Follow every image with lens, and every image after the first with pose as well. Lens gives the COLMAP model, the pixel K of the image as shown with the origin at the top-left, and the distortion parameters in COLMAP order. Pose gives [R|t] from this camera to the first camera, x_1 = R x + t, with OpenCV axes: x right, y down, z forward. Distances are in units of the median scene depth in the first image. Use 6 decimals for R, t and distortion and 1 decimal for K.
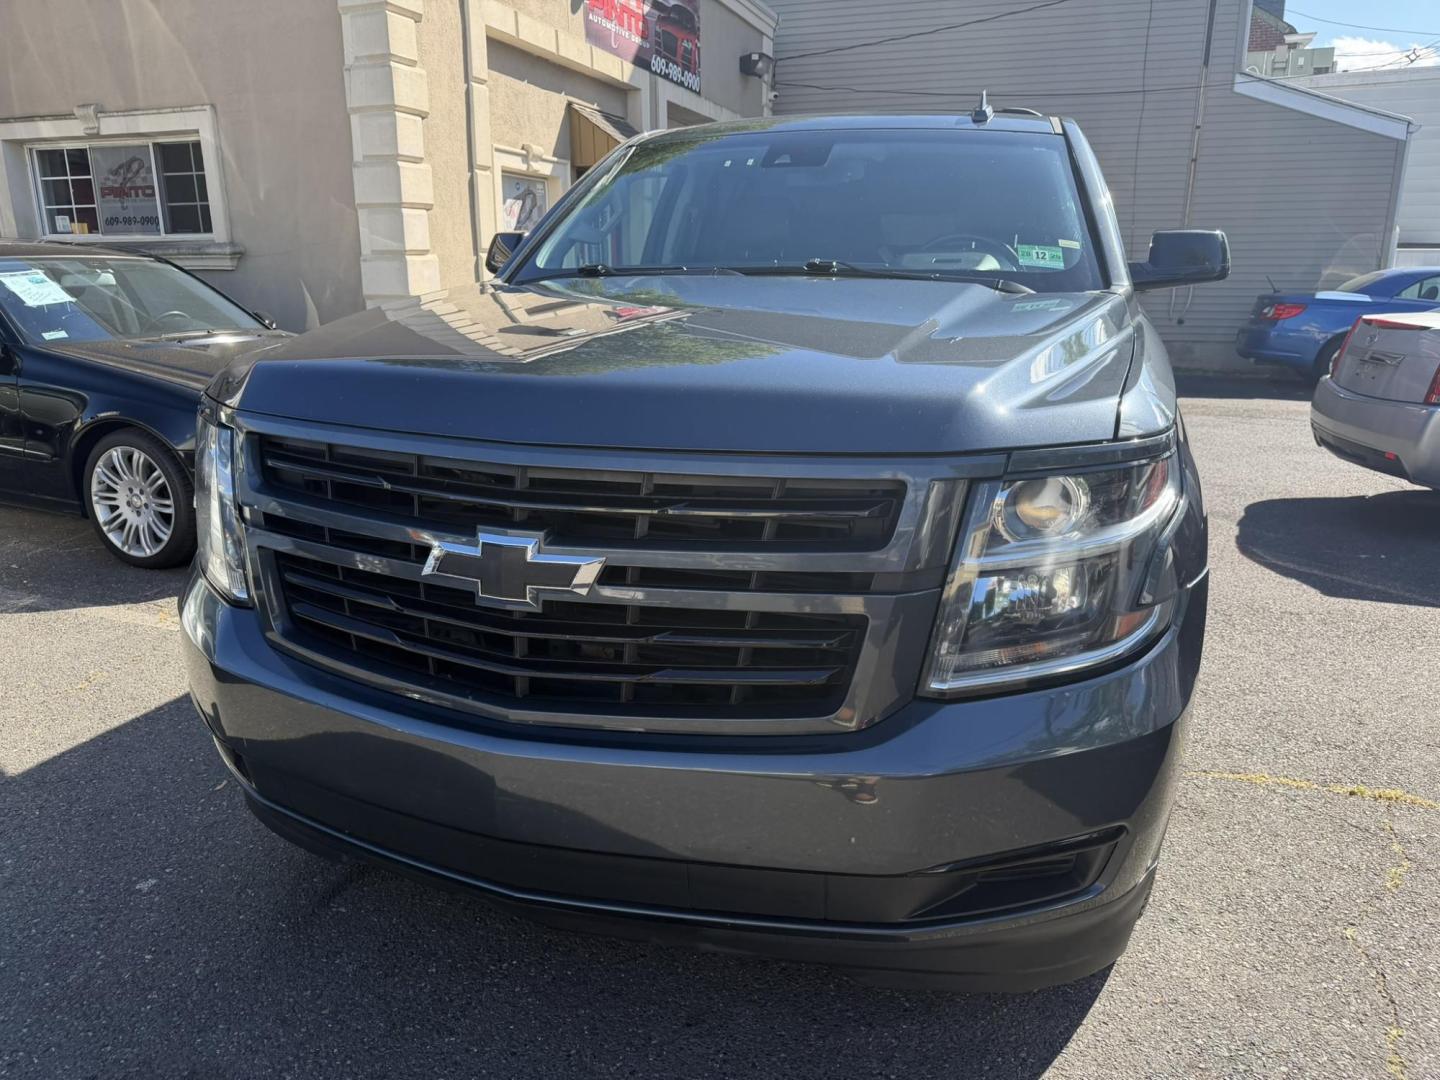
lens RADIAL K [[1014.8, 0, 710.7], [0, 1014.8, 541.9], [0, 0, 1]] dist [0.015633, -0.036913]
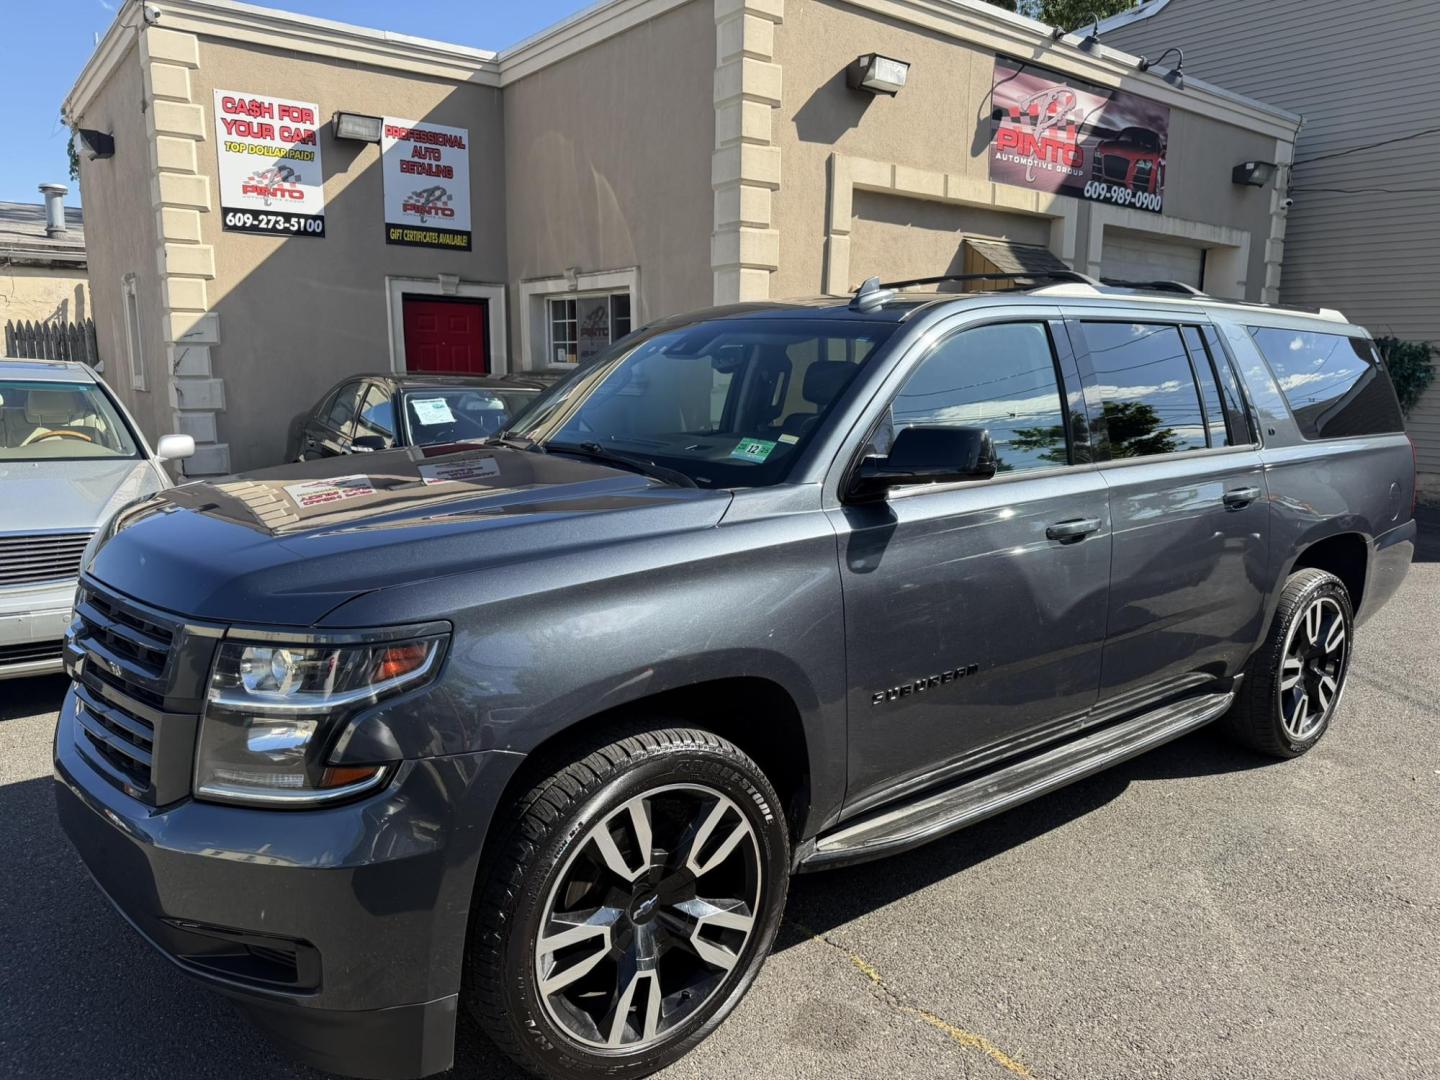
lens RADIAL K [[1014.8, 0, 717.9], [0, 1014.8, 551.4], [0, 0, 1]] dist [0.015633, -0.036913]
pose [[0.834029, 0.104965, -0.541644, 0.285140], [-0.151175, 0.987640, -0.041385, -0.041377], [0.530606, 0.116399, 0.839588, 0.035613]]
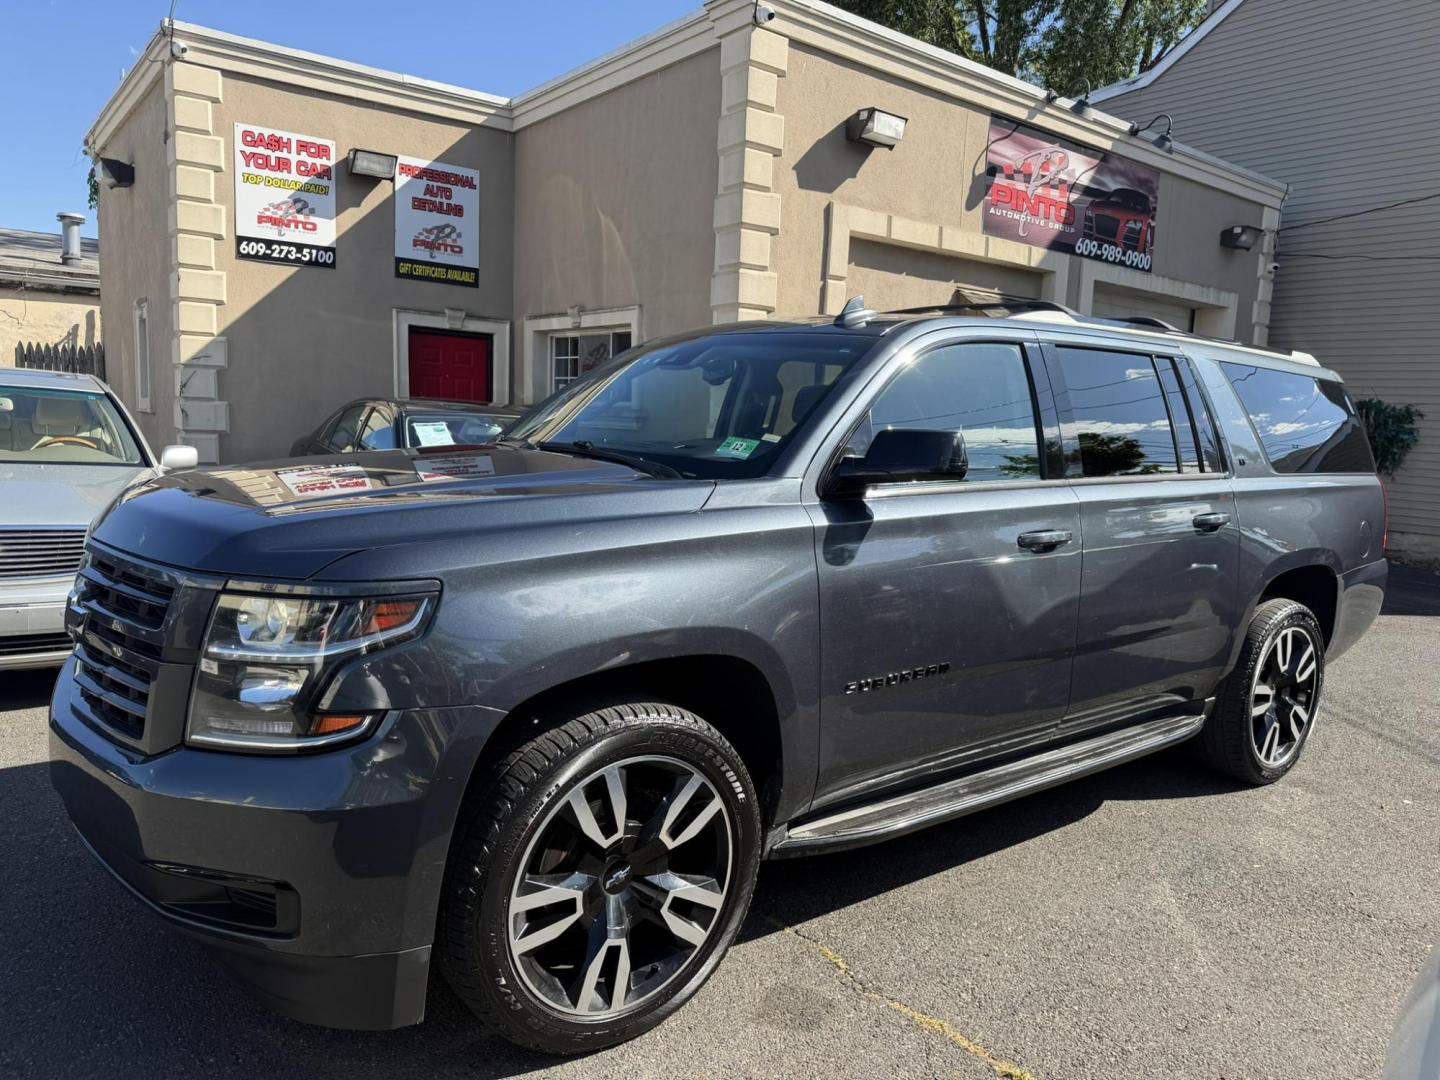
lens RADIAL K [[1014.8, 0, 720.2], [0, 1014.8, 548.2], [0, 0, 1]] dist [0.015633, -0.036913]
pose [[0.834299, 0.100061, -0.542156, 0.298901], [-0.179555, 0.979091, -0.095607, -0.020991], [0.521254, 0.177112, 0.834821, 0.029339]]
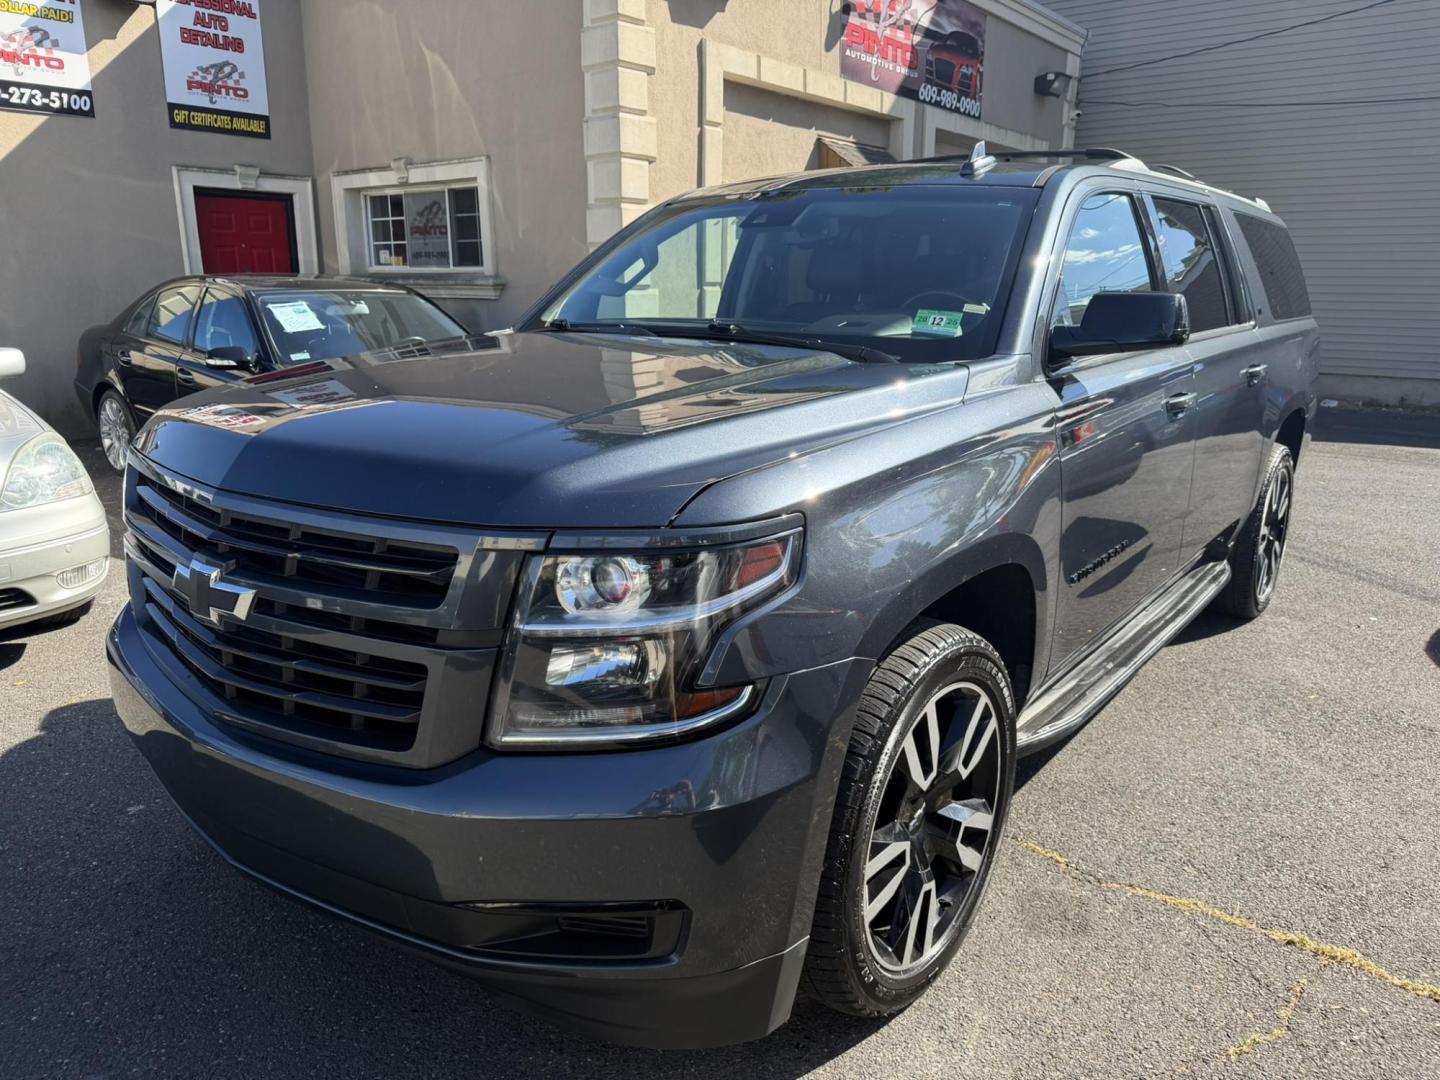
lens RADIAL K [[1014.8, 0, 719.2], [0, 1014.8, 537.5], [0, 0, 1]] dist [0.015633, -0.036913]
pose [[0.943828, 0.082767, -0.319905, 0.148384], [-0.088873, 0.996033, -0.004509, -0.016928], [0.318262, 0.032687, 0.947439, 0.006099]]
